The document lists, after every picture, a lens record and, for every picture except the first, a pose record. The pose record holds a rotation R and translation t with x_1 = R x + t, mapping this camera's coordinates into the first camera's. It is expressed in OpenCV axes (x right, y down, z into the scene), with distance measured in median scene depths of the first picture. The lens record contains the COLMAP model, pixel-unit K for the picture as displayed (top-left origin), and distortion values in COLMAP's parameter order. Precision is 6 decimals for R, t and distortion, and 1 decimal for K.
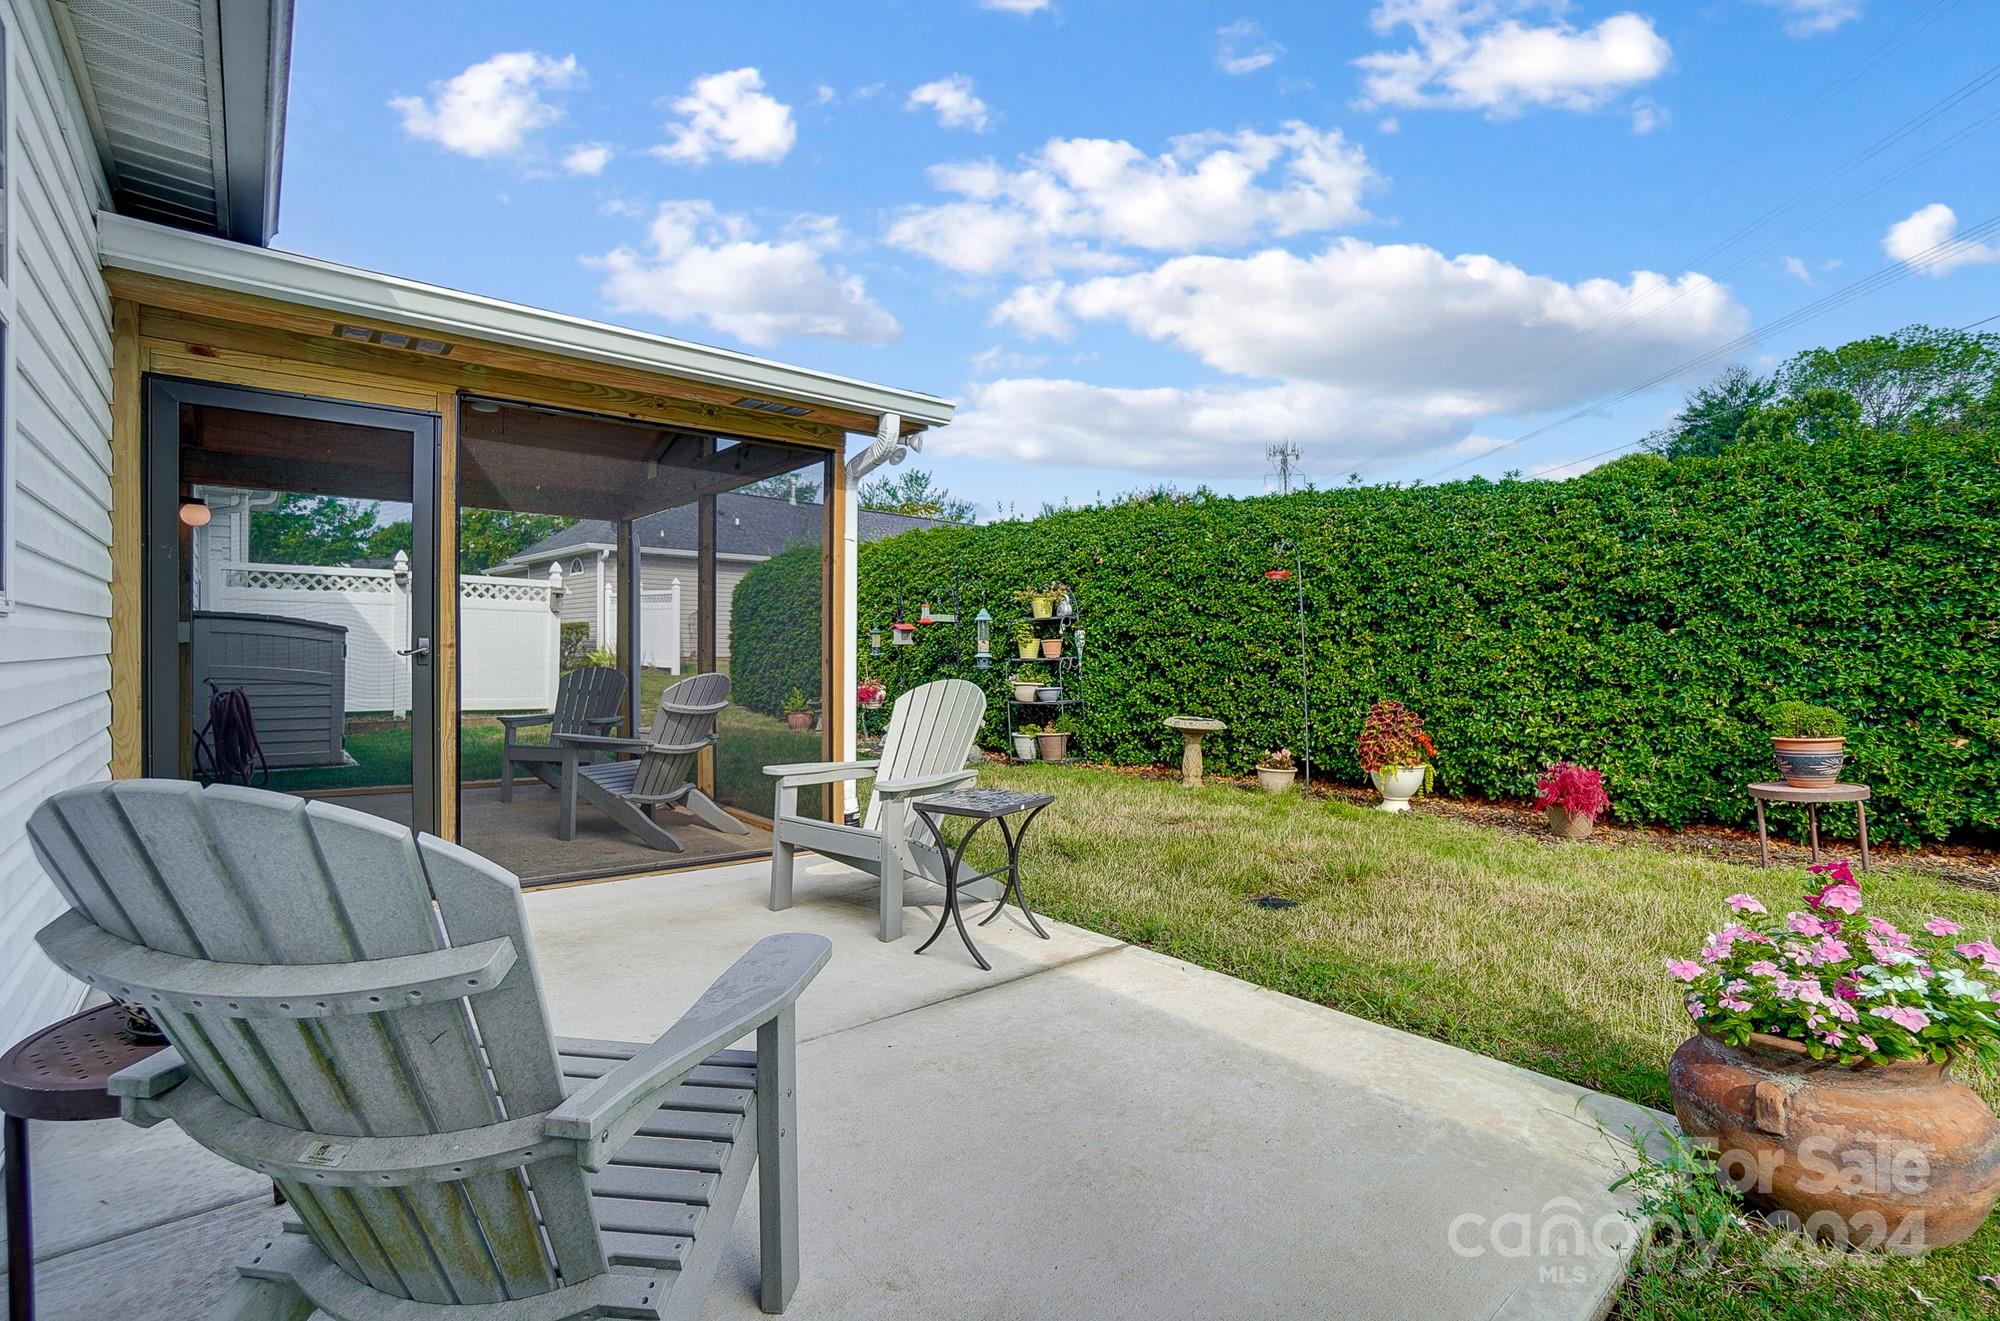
lens RADIAL K [[903.4, 0, 1000.0], [0, 903.4, 660.5], [0, 0, 1]] dist [-0.028932, 0.000374]
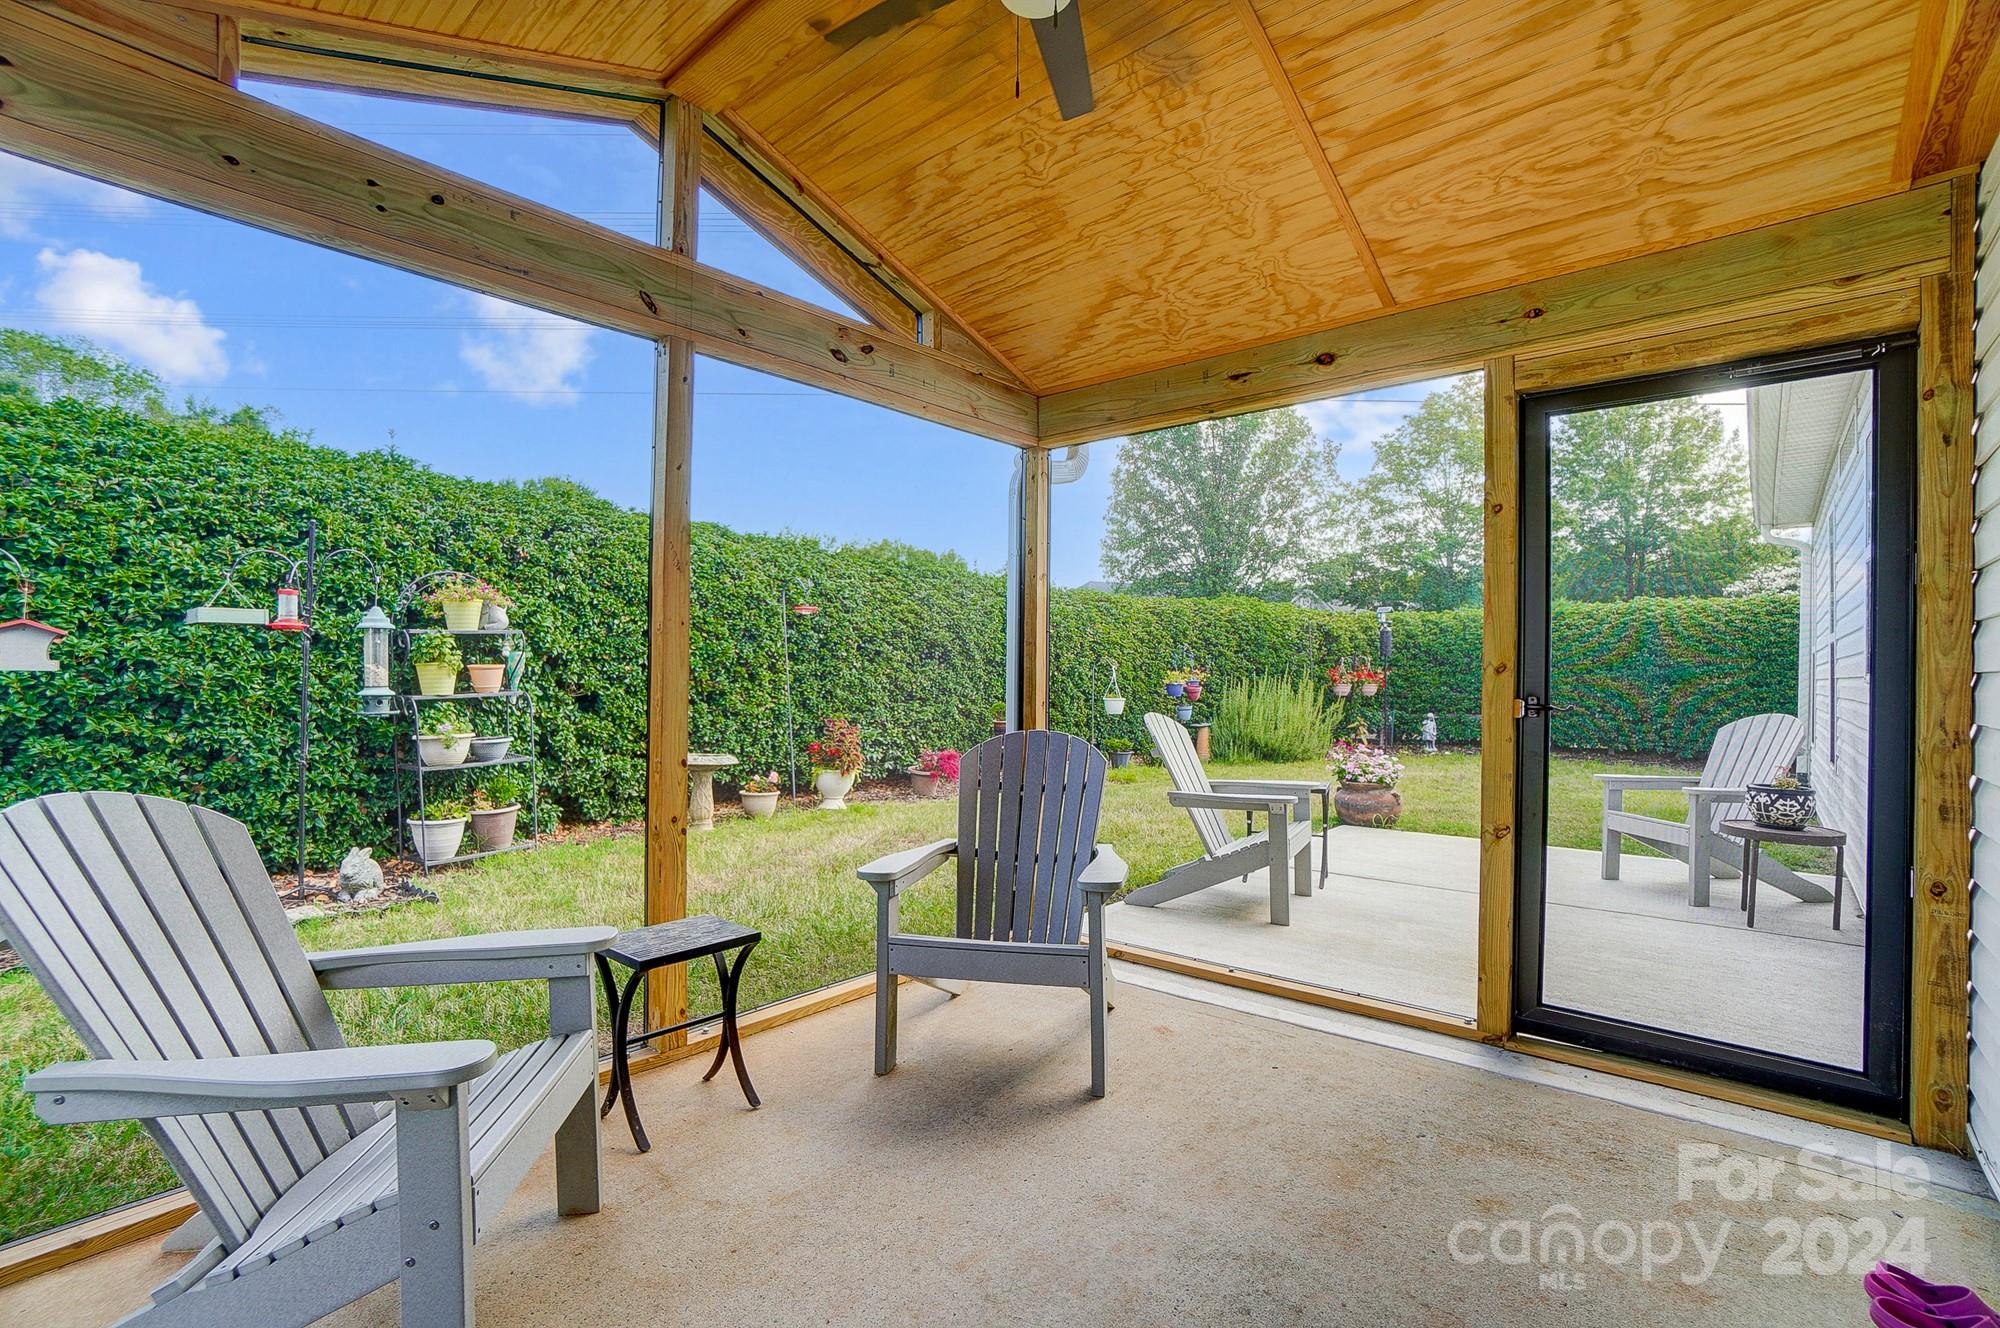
lens RADIAL K [[895.2, 0, 1000.0], [0, 895.2, 664.0], [0, 0, 1]] dist [-0.068814, 0.020835]
pose [[-0.138881, 0.000964, 0.990309, -0.490582], [0.002994, 0.999995, -0.000554, -0.017475], [-0.990304, 0.002888, -0.138884, 0.578229]]
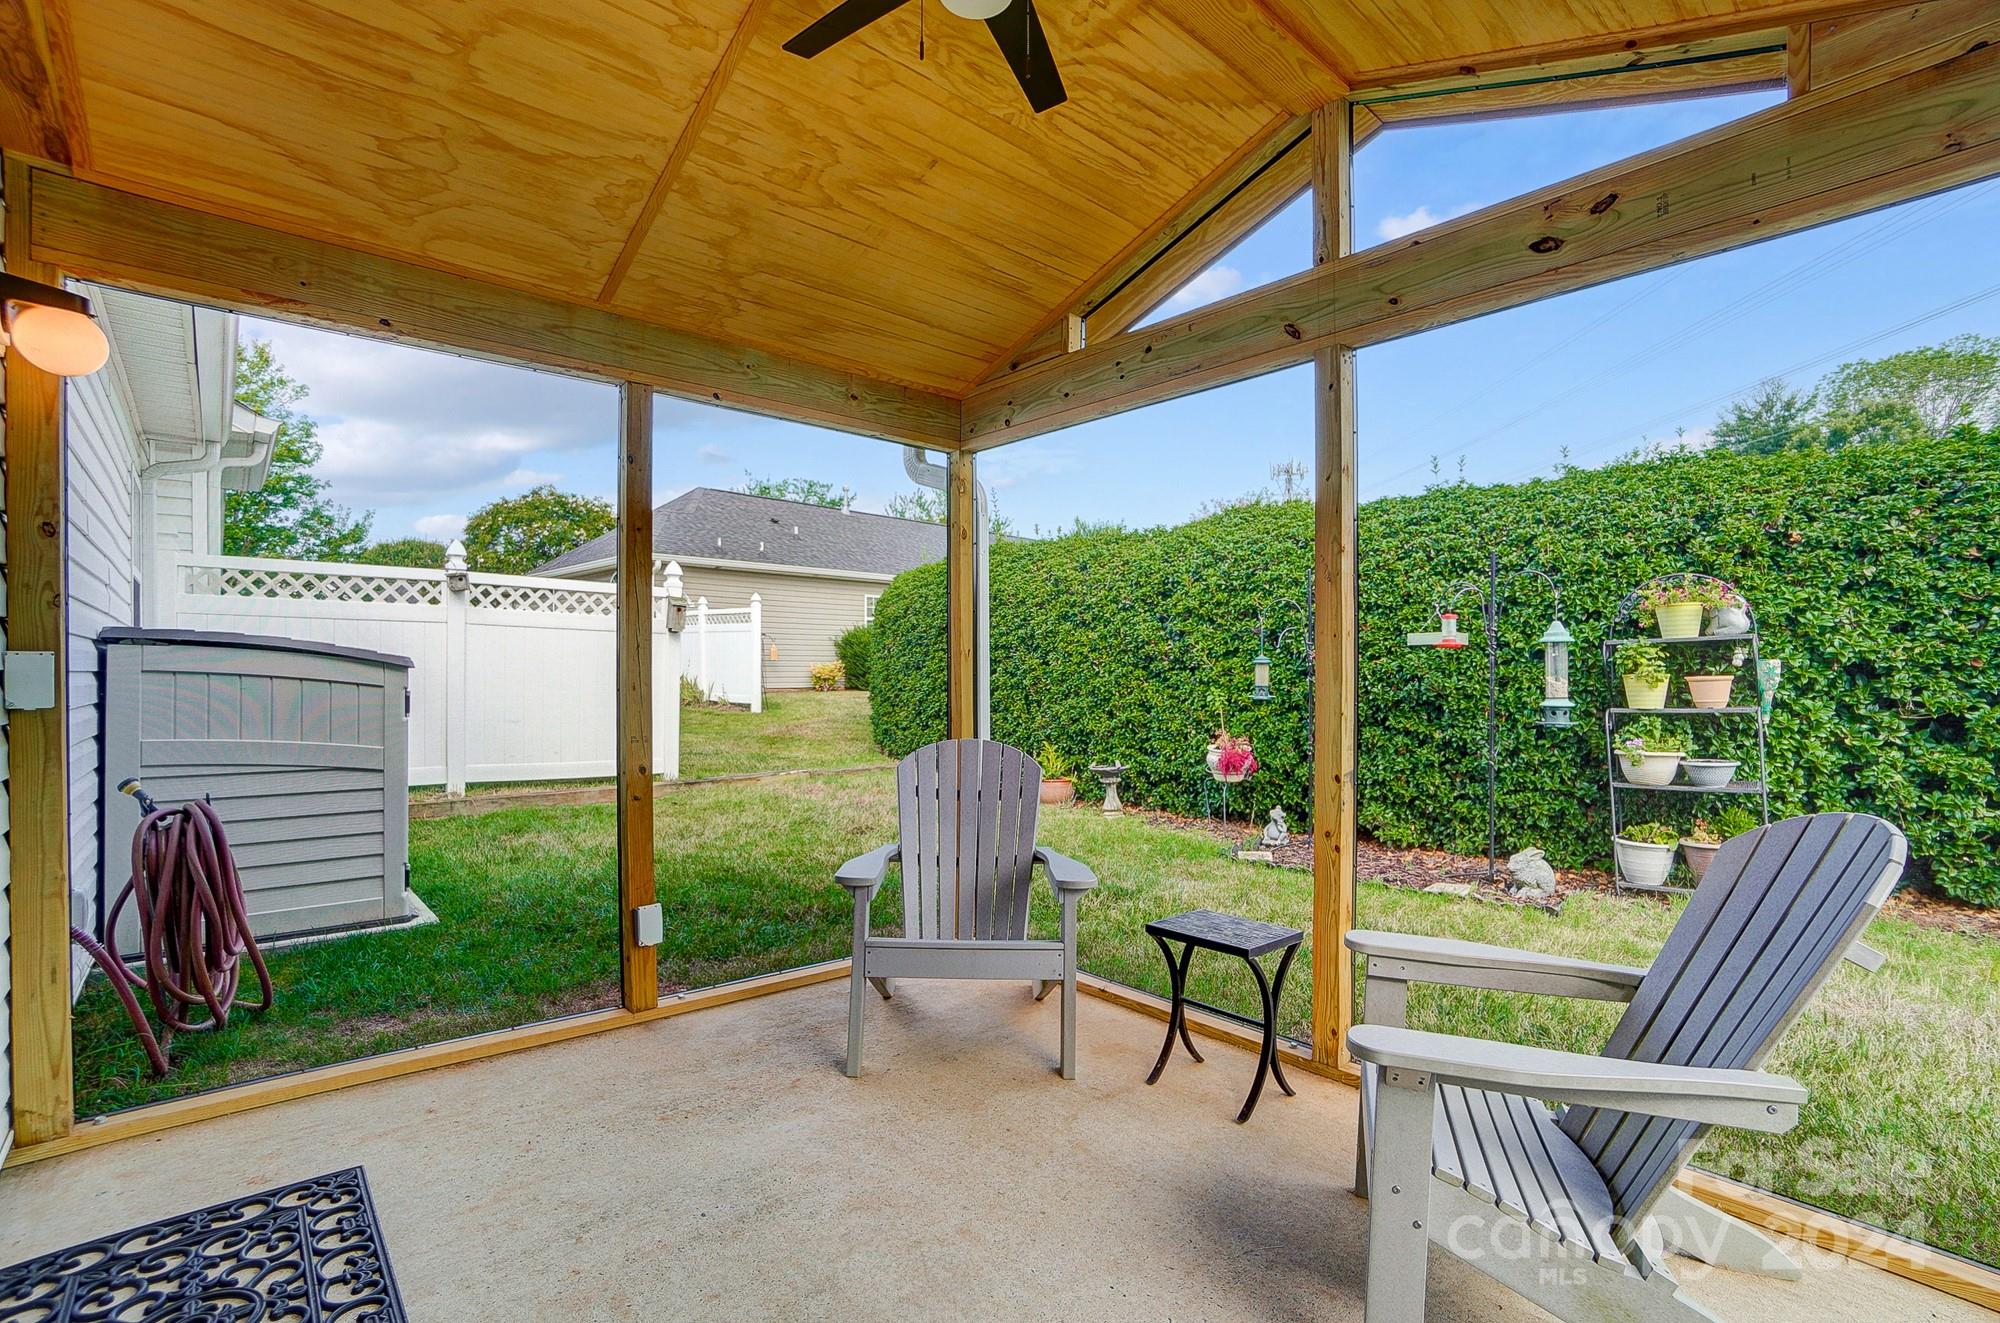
lens RADIAL K [[901.1, 0, 996.8], [0, 901.1, 672.6], [0, 0, 1]] dist [-0.053367, 0.019596]
pose [[0.999744, -0.005259, 0.022021, -0.317364], [0.005520, 0.999915, -0.011826, -0.016747], [-0.021957, 0.011945, 0.999688, 0.372947]]
